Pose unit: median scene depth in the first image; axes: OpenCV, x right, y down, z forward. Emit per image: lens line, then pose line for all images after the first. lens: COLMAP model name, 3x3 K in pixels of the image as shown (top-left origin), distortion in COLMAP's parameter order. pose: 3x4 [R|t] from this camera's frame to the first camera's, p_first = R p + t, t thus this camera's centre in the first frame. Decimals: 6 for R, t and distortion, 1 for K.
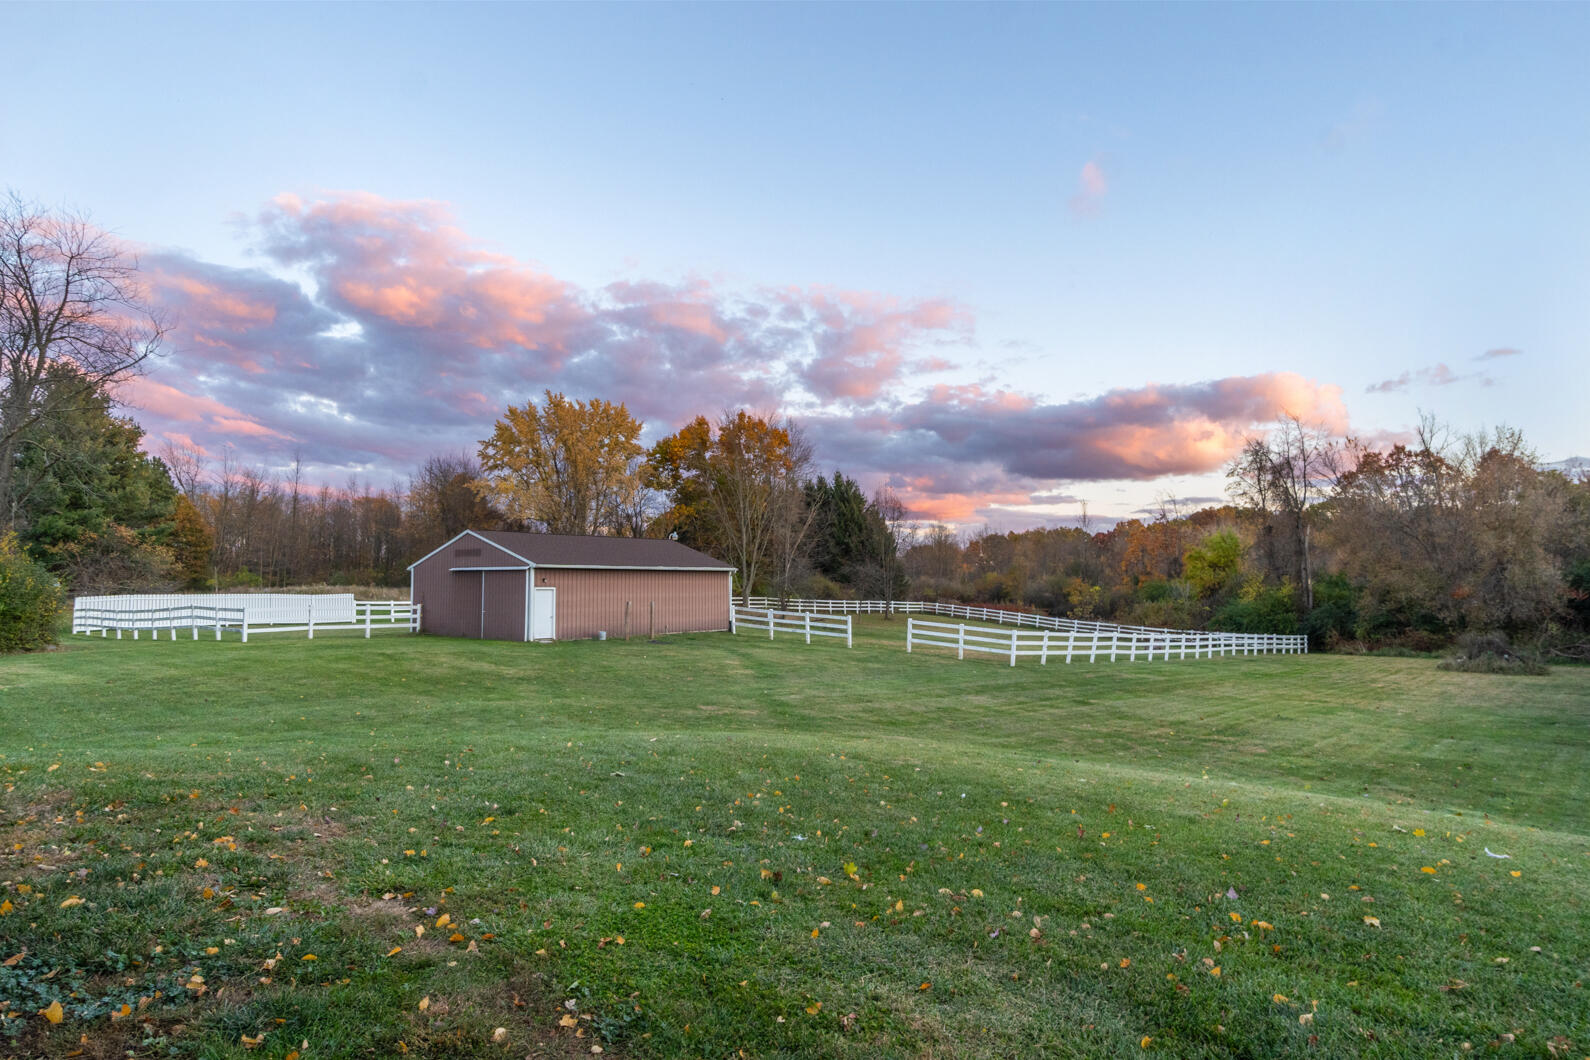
lens RADIAL K [[880.1, 0, 792.2], [0, 880.1, 528.1], [0, 0, 1]] dist [0.002113, 0.000576]
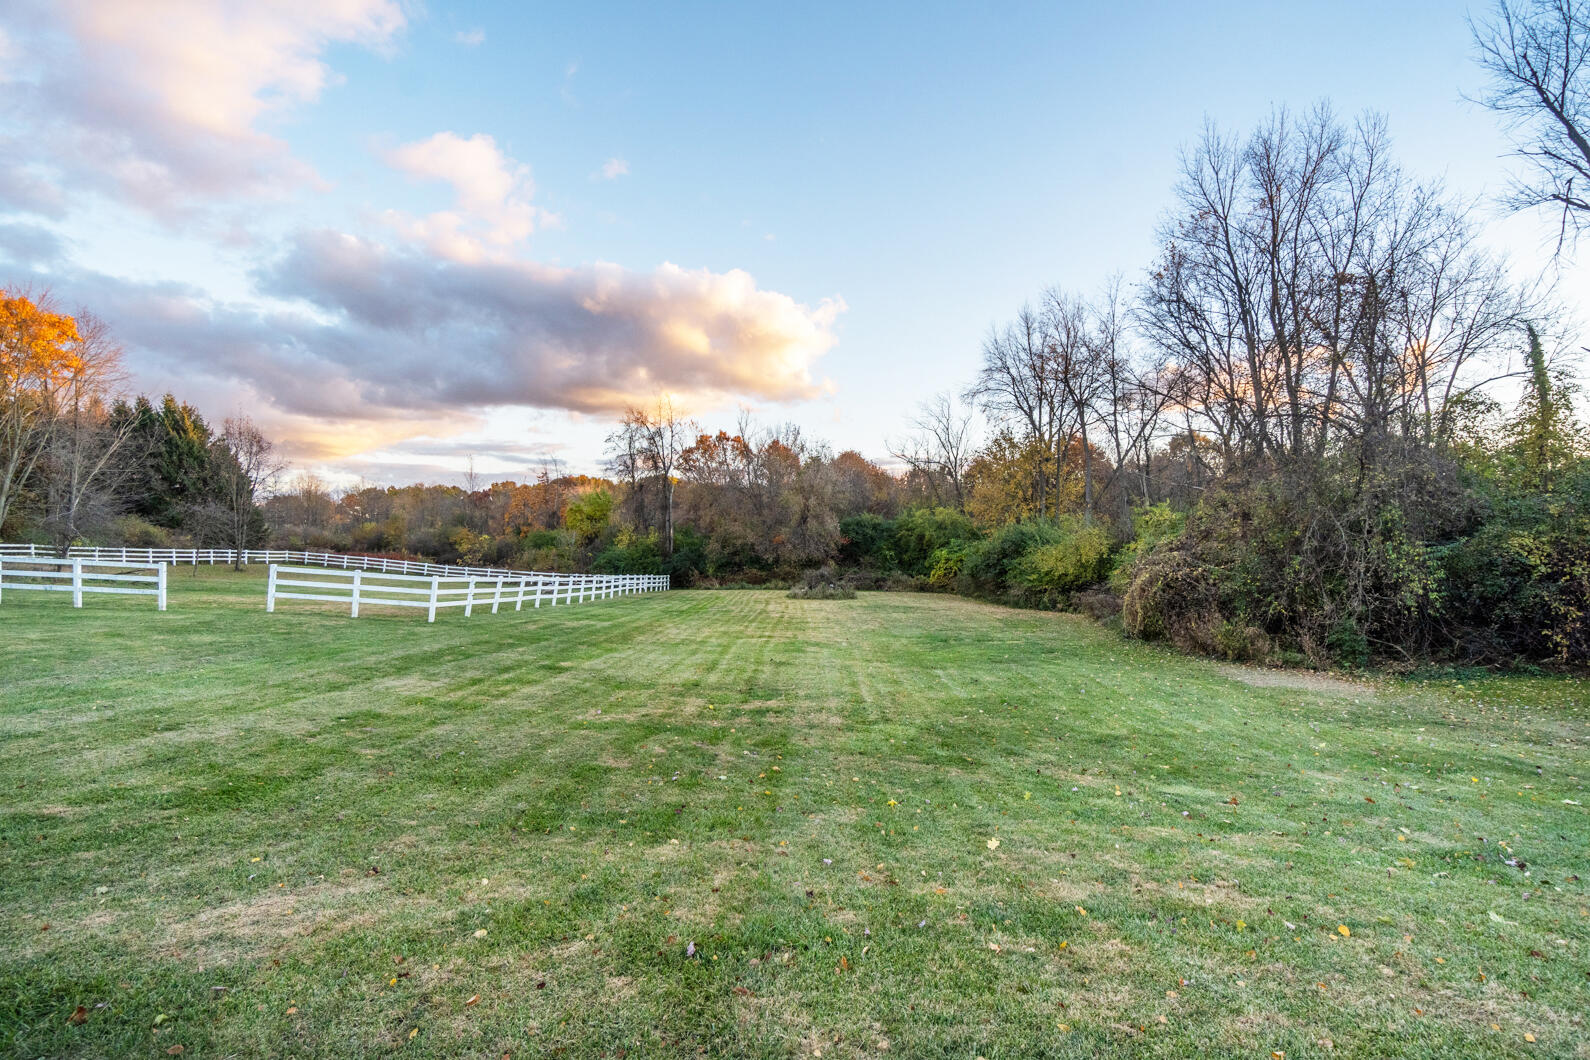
lens RADIAL K [[727.1, 0, 793.1], [0, 727.1, 525.4], [0, 0, 1]] dist [-0.004869, 0.000355]
pose [[0.726378, 0.019177, 0.687028, 0.018343], [-0.050179, 0.998423, 0.025184, 0.018317], [-0.685462, -0.052768, 0.726194, 0.149062]]
